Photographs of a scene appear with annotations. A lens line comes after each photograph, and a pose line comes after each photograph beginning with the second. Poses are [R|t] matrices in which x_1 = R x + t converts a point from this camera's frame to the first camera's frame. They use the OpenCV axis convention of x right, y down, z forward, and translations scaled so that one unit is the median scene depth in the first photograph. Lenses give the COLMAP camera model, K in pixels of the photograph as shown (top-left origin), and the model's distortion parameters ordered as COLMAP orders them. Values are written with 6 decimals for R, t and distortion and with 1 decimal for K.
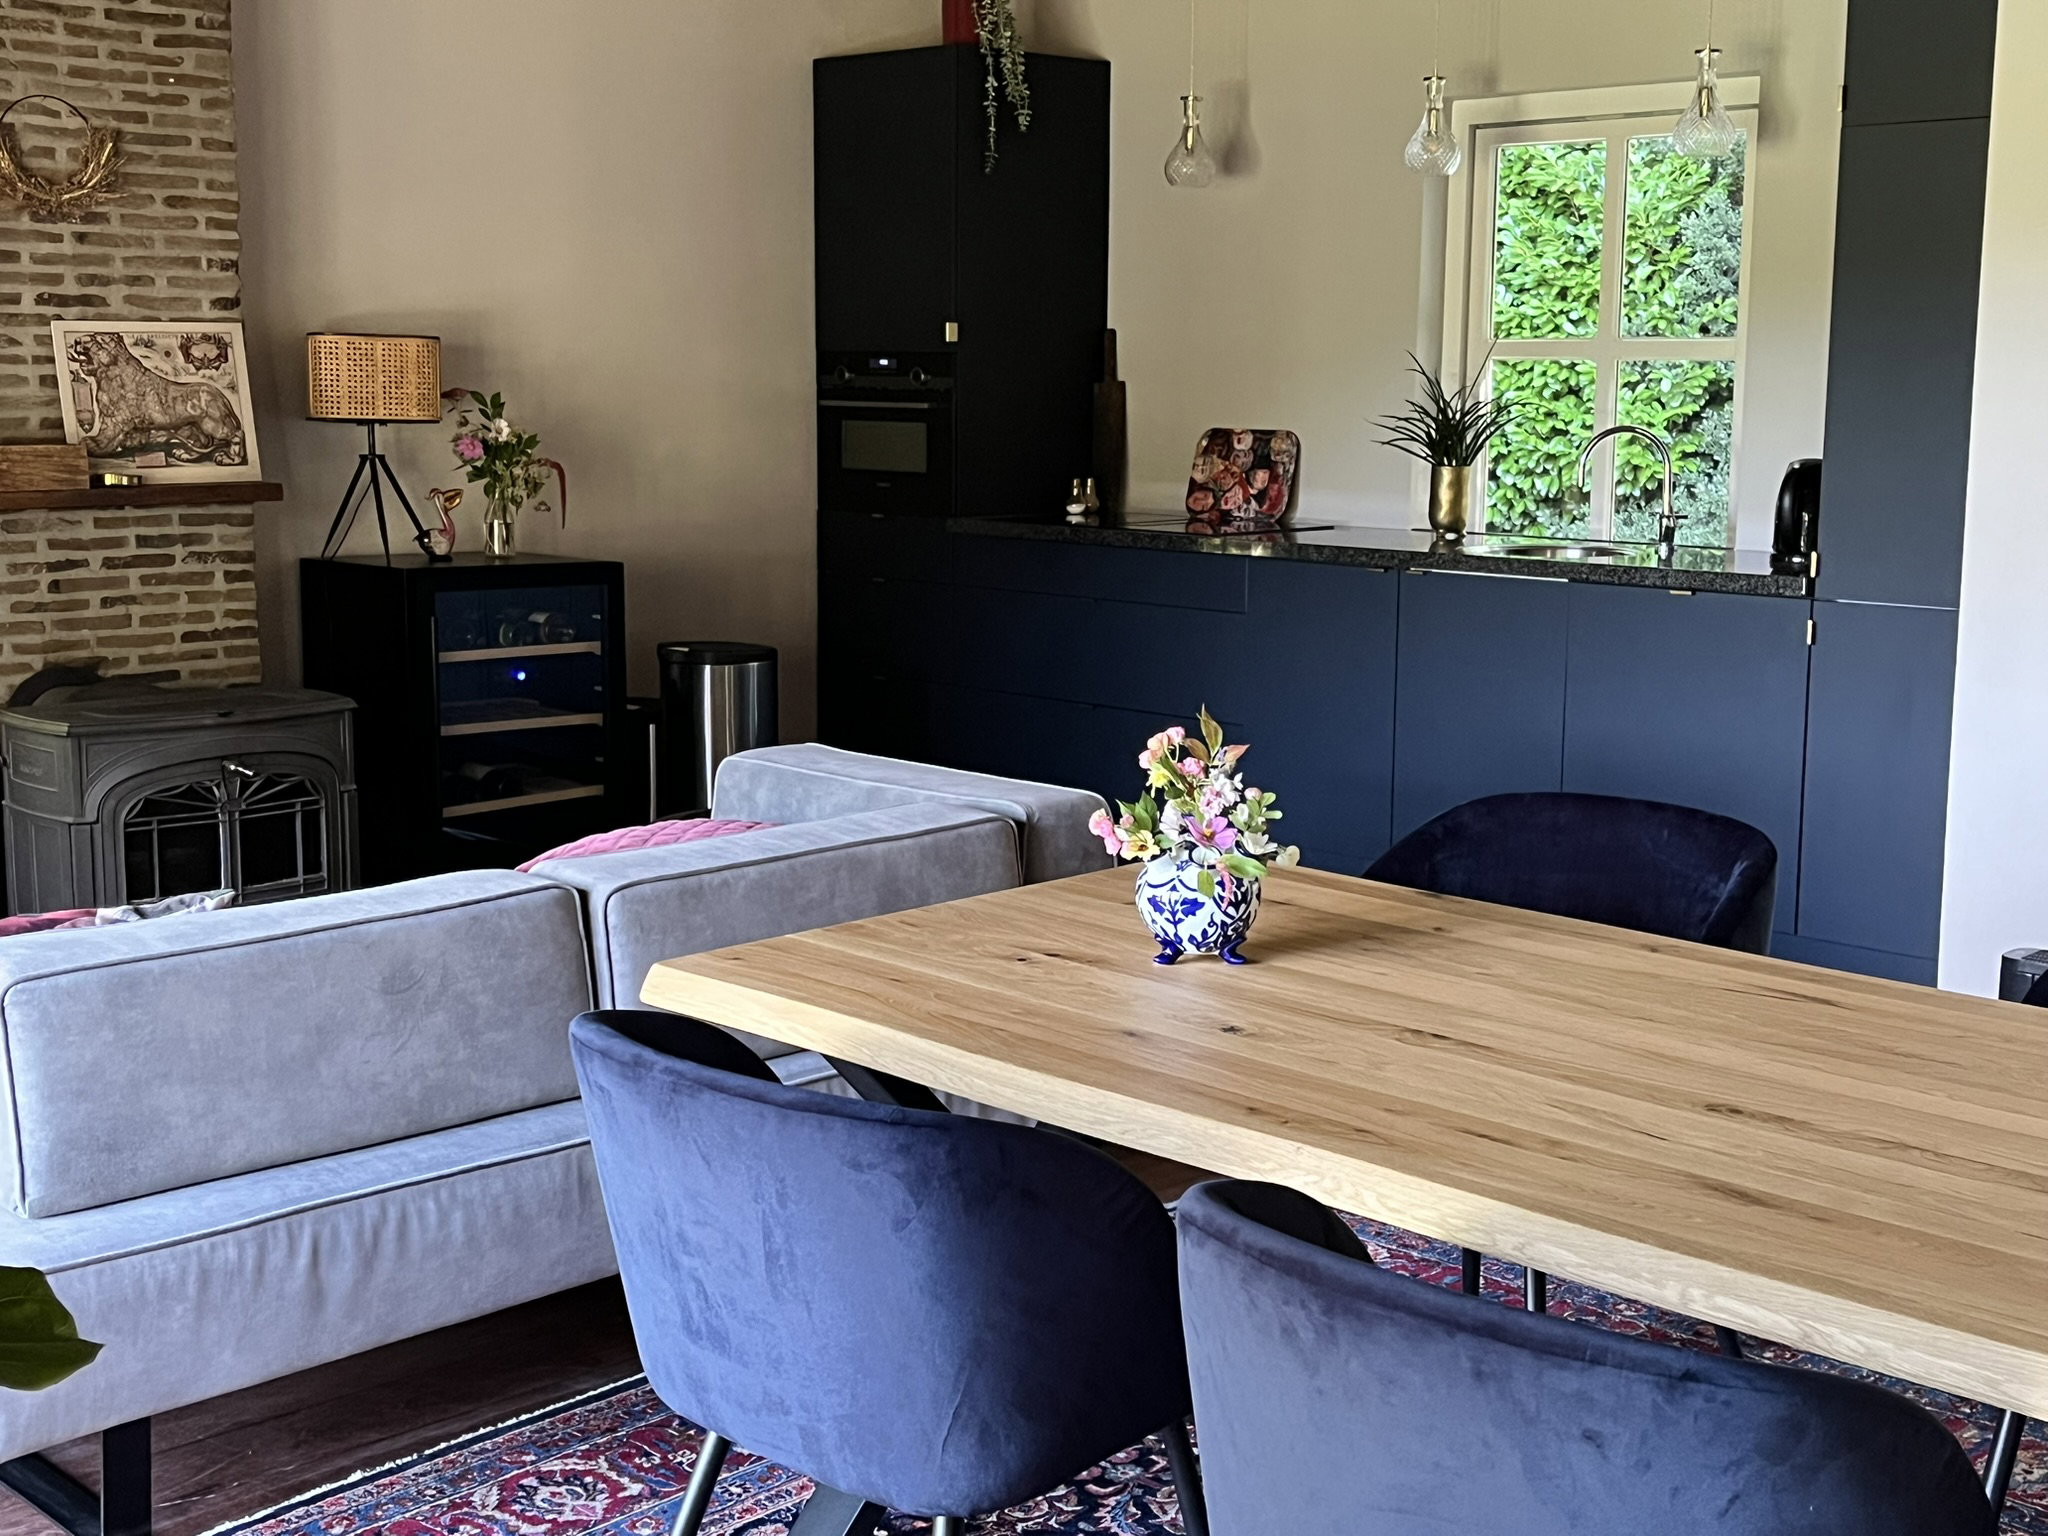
lens RADIAL K [[2641.0, 0, 1024.2], [0, 2641.0, 772.3], [0, 0, 1]] dist [0.026088, 0.000000]
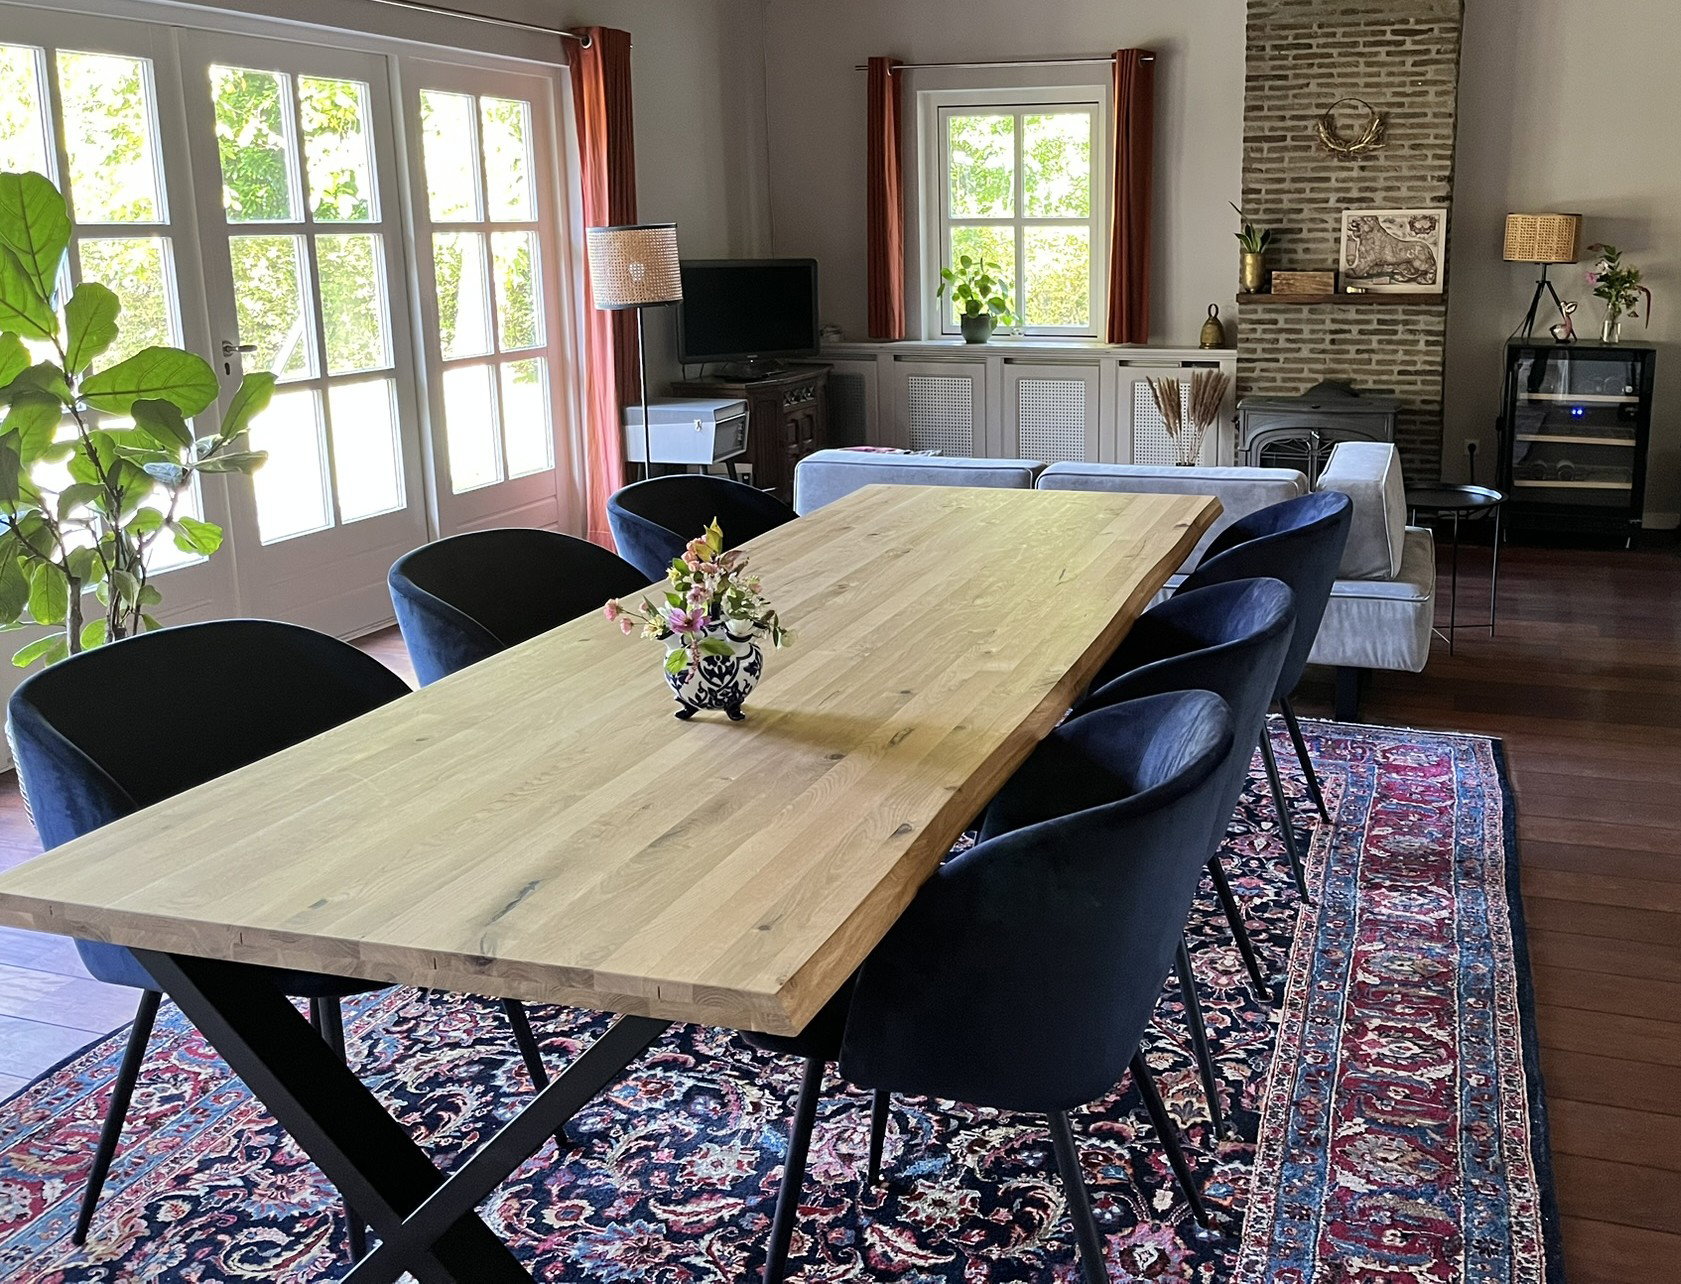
lens RADIAL K [[1710.6, 0, 843.6], [0, 1710.6, 638.5], [0, 0, 1]] dist [-0.022625, 0.000000]
pose [[0.437268, 0.209394, -0.874615, 0.665966], [-0.121554, 0.977353, 0.173219, -0.028167], [0.891079, 0.030570, 0.452818, 0.071752]]
